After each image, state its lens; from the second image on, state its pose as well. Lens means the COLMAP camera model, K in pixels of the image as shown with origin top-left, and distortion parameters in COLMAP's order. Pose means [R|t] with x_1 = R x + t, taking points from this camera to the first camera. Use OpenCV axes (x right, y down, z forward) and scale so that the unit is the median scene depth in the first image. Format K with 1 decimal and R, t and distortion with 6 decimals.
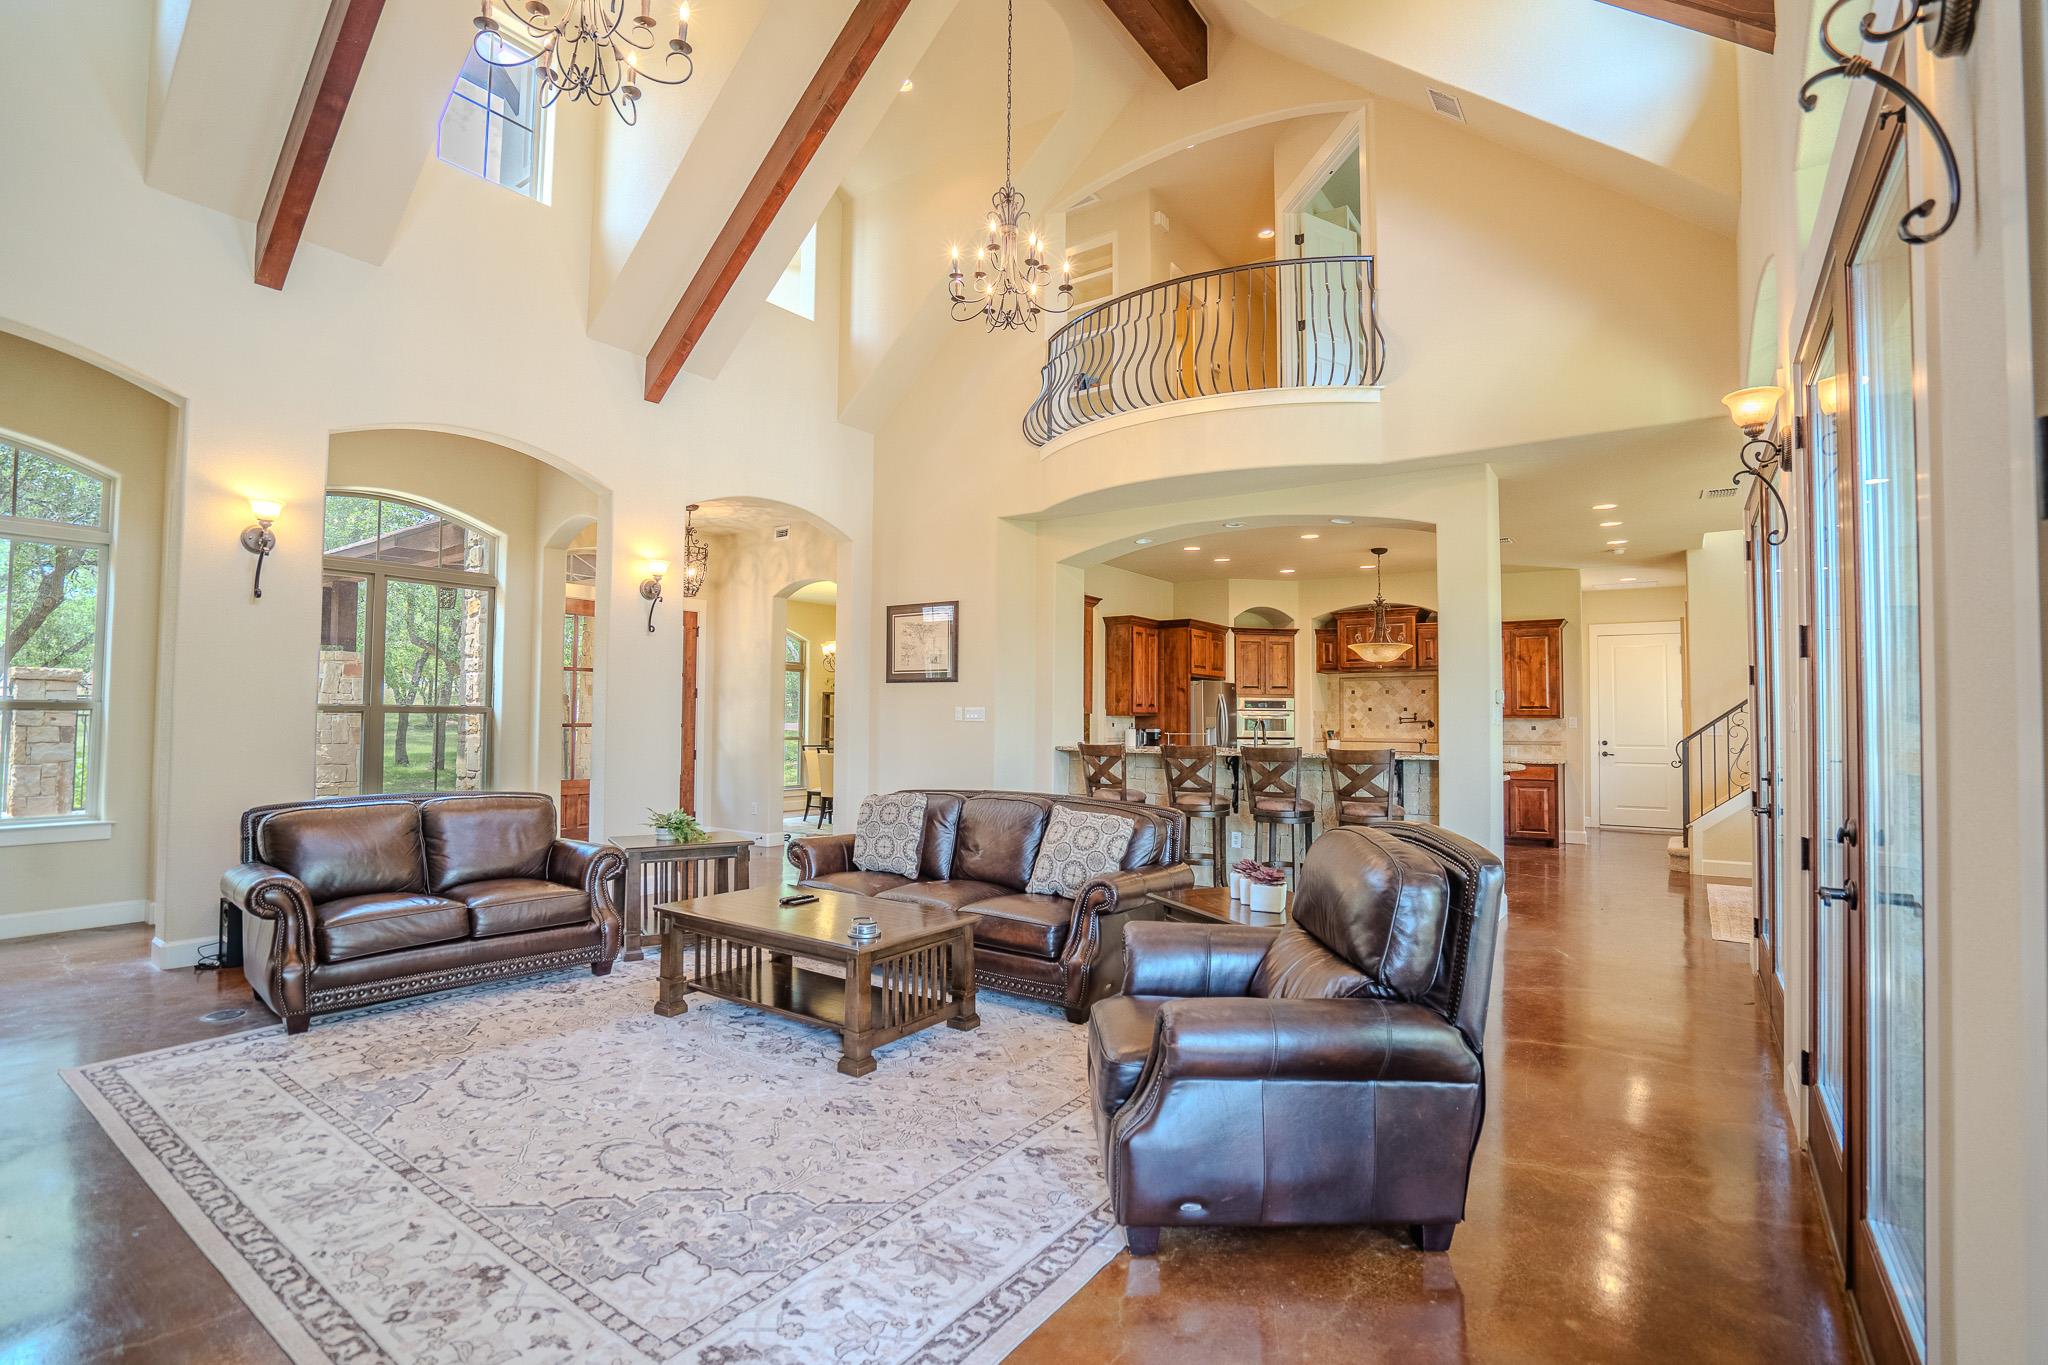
lens RADIAL K [[946.5, 0, 1024.0], [0, 946.5, 682.5], [0, 0, 1]] dist [-0.053163, 0.018134]
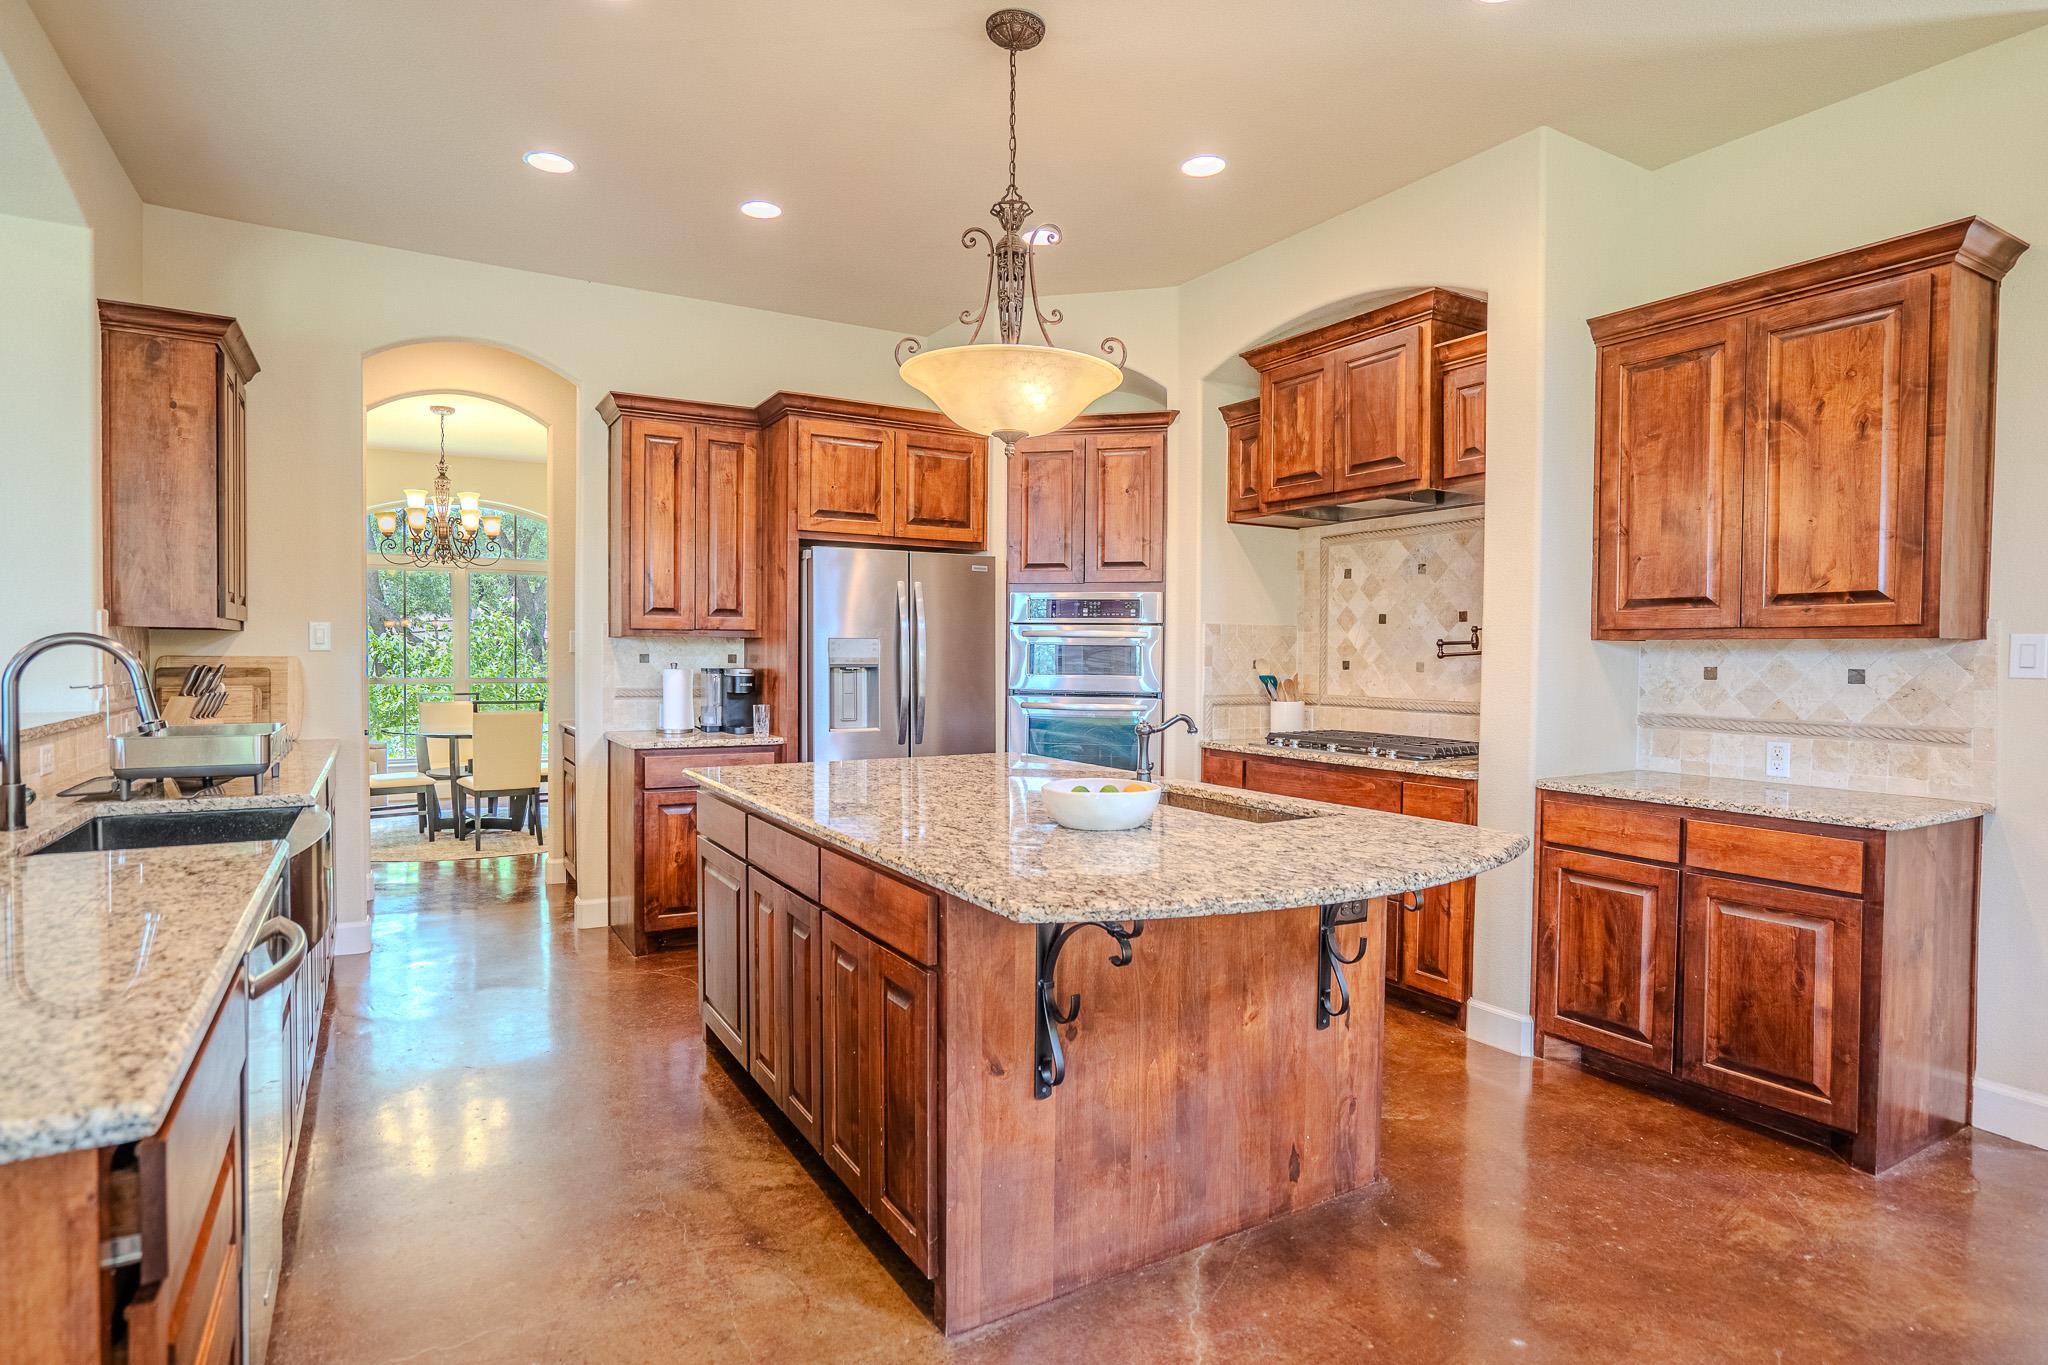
lens RADIAL K [[1082.0, 0, 1024.0], [0, 1082.0, 682.5], [0, 0, 1]] dist [-0.001391, -0.000301]
pose [[0.915090, 0.011240, -0.403093, 0.469739], [0.015094, 0.997956, 0.062093, 0.028758], [0.402967, -0.062905, 0.913050, 0.641971]]
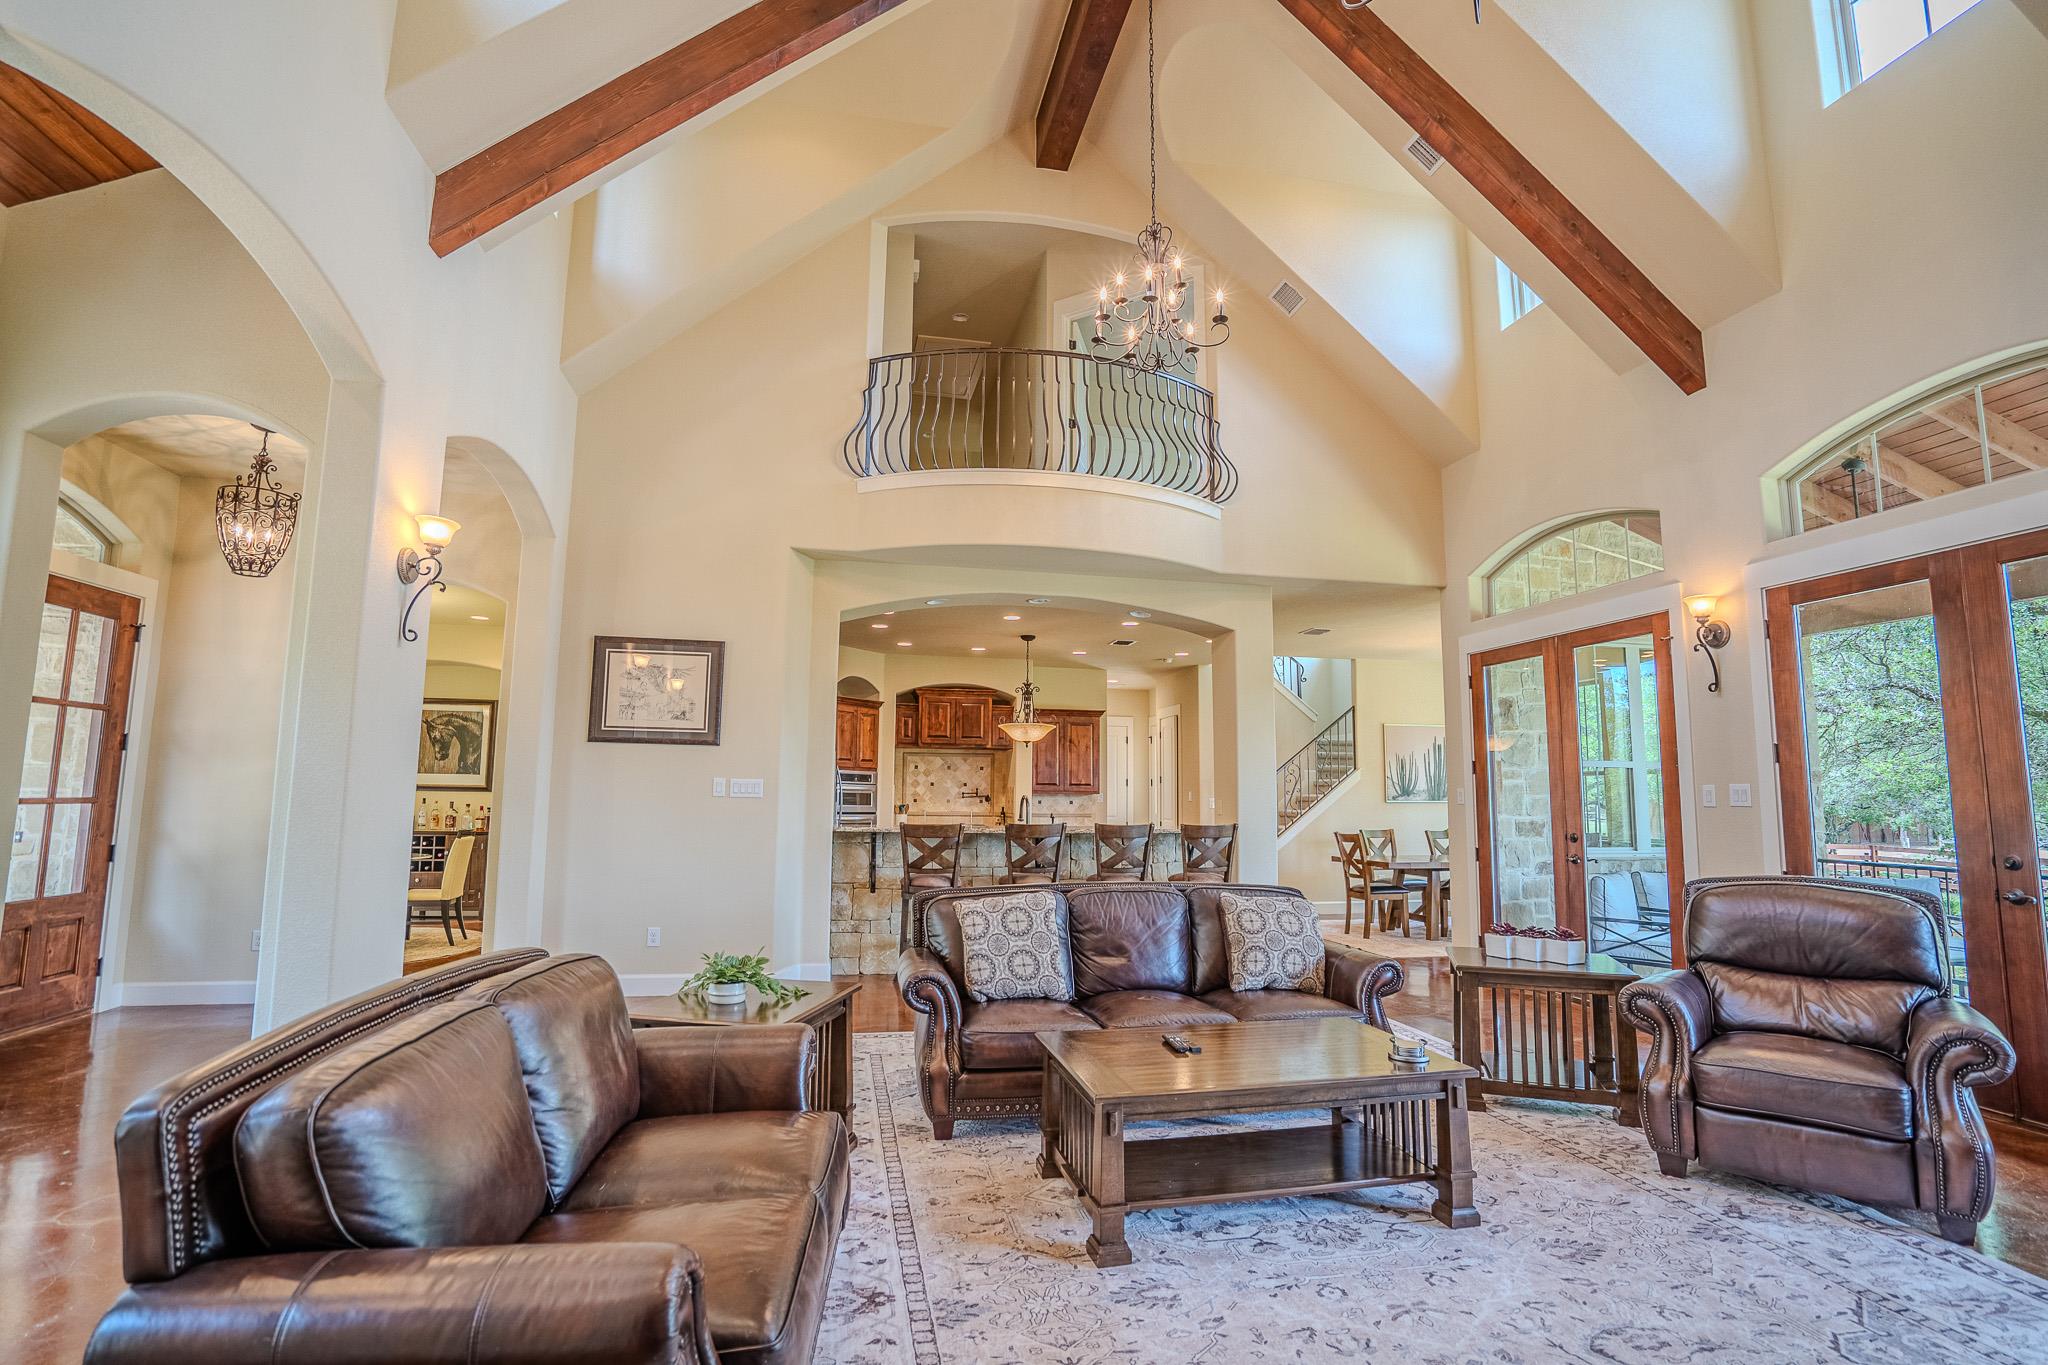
lens RADIAL K [[946.5, 0, 1024.0], [0, 946.5, 682.5], [0, 0, 1]] dist [-0.053163, 0.018134]
pose [[0.685750, 0.086417, 0.722689, -0.372903], [-0.032956, 0.995595, -0.087779, 0.005910], [-0.727090, 0.036377, 0.685577, 0.237833]]
